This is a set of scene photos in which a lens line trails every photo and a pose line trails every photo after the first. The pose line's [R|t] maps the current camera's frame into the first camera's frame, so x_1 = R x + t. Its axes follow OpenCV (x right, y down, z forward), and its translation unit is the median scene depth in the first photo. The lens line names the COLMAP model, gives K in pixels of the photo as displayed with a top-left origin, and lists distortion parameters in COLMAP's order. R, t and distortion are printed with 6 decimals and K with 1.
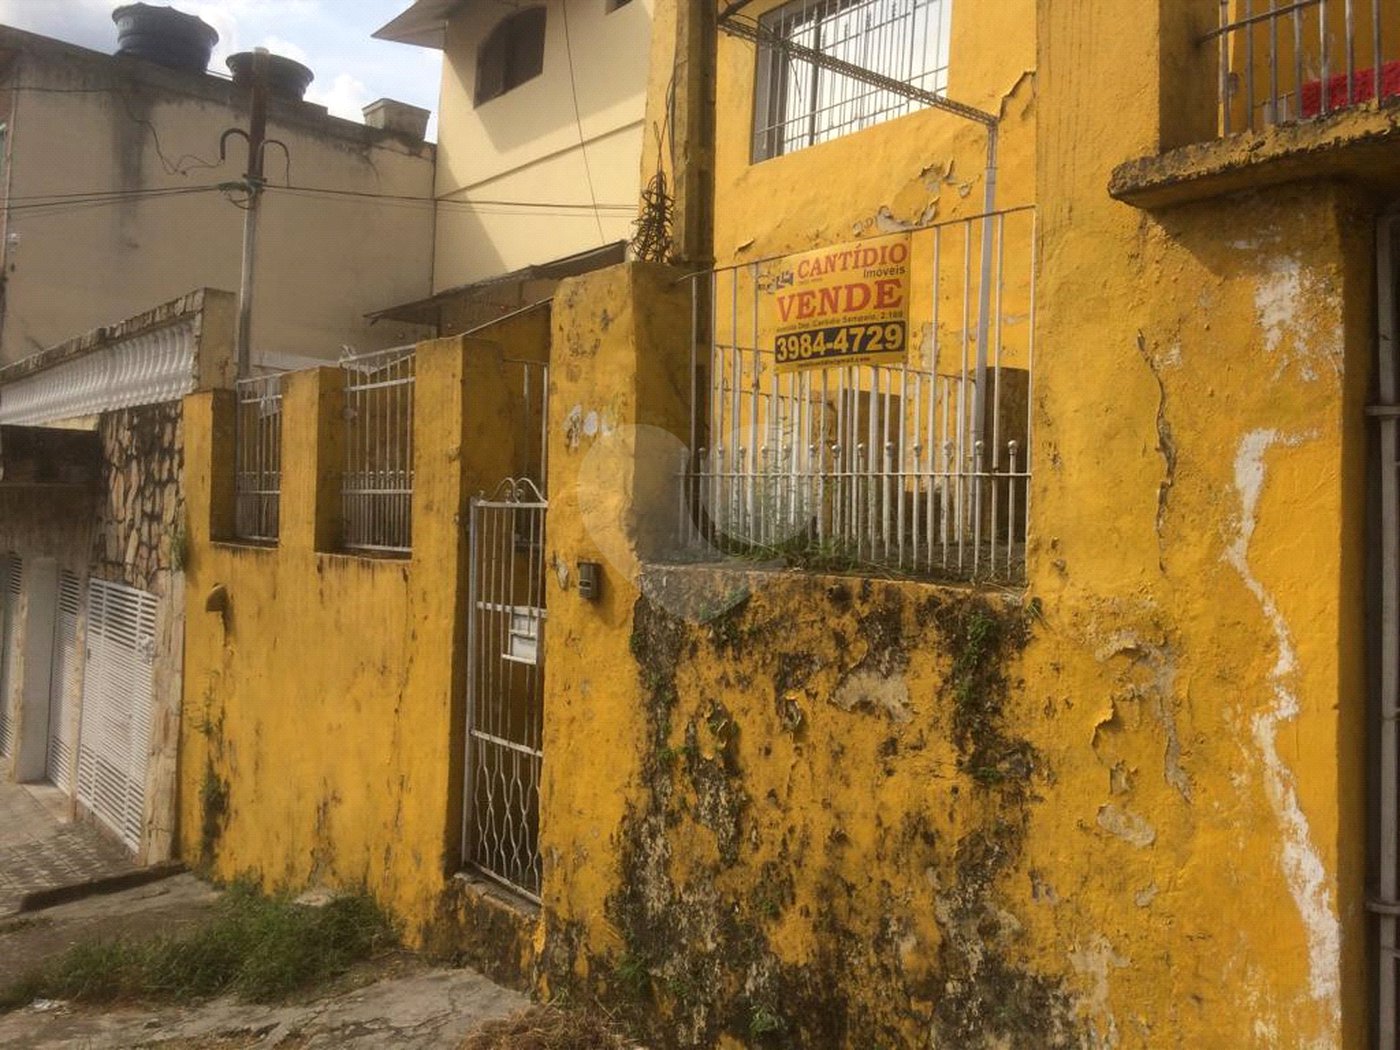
lens RADIAL K [[1186.7, 0, 700.1], [0, 1186.7, 528.7], [0, 0, 1]] dist [0.092442, -0.142439]
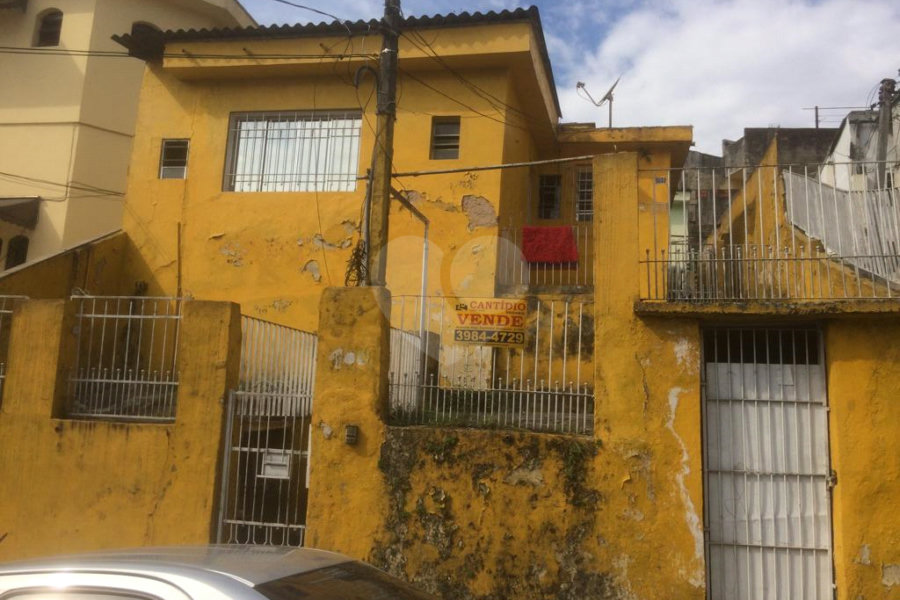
lens RADIAL K [[763.2, 0, 455.4], [0, 763.2, 299.7], [0, 0, 1]] dist [0.087917, -0.136502]
pose [[0.772486, 0.089298, 0.628722, -0.990138], [-0.018654, 0.992827, -0.118093, -0.043132], [-0.634758, 0.079497, 0.768611, -0.204572]]
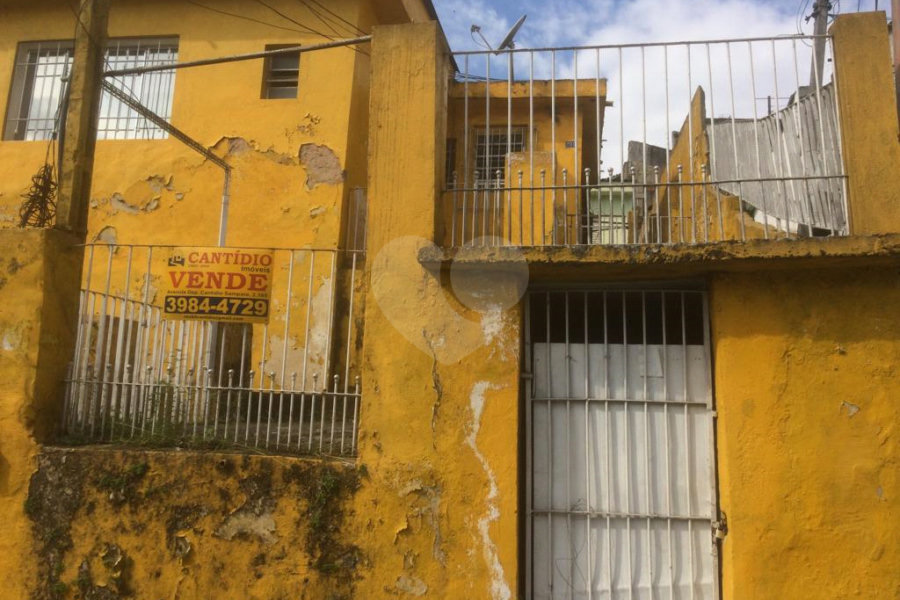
lens RADIAL K [[763.2, 0, 457.6], [0, 763.2, 298.1], [0, 0, 1]] dist [0.087917, -0.136502]
pose [[0.746463, 0.098950, 0.658029, -0.342088], [-0.015410, 0.991187, -0.131567, -0.035047], [-0.665248, 0.088070, 0.741410, 0.001483]]
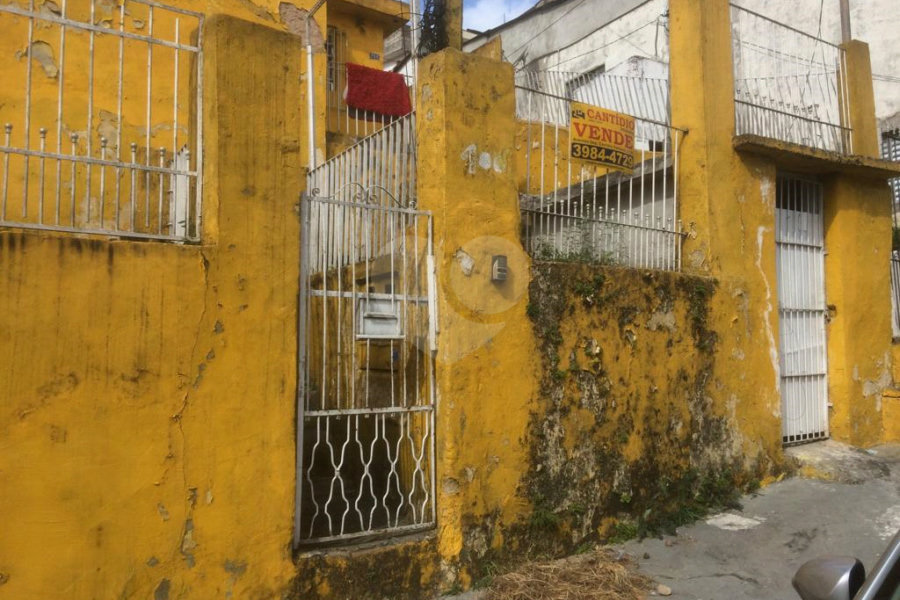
lens RADIAL K [[763.2, 0, 458.3], [0, 763.2, 299.9], [0, 0, 1]] dist [0.087917, -0.136502]
pose [[0.094253, 0.043582, 0.994594, -1.235767], [0.011753, 0.998923, -0.044885, 0.148150], [-0.995479, 0.015920, 0.093639, 1.164197]]
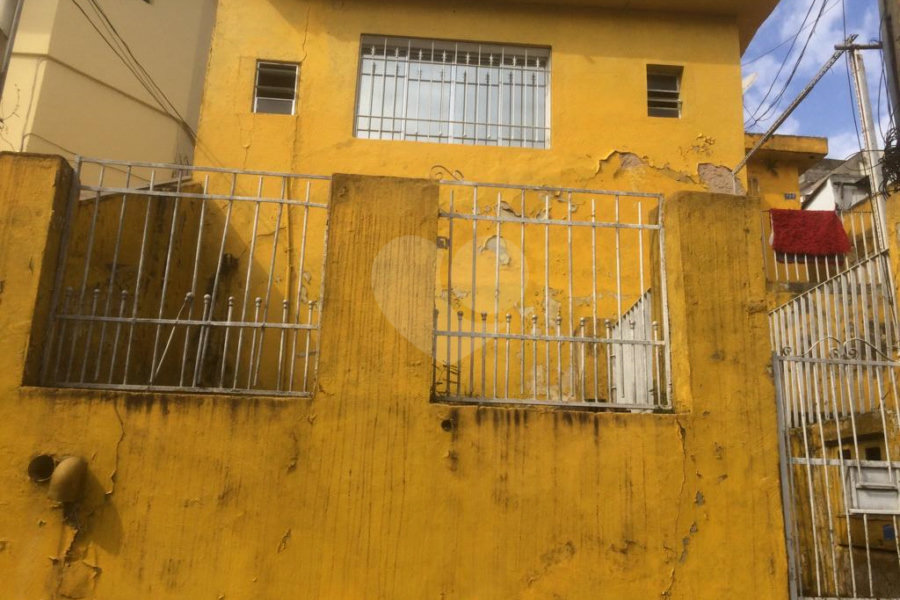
lens RADIAL K [[763.2, 0, 452.2], [0, 763.2, 301.7], [0, 0, 1]] dist [0.087917, -0.136502]
pose [[0.570944, 0.195991, 0.797252, -1.266658], [-0.004546, 0.971827, -0.235652, 0.126889], [-0.820976, 0.130919, 0.555750, 1.243499]]
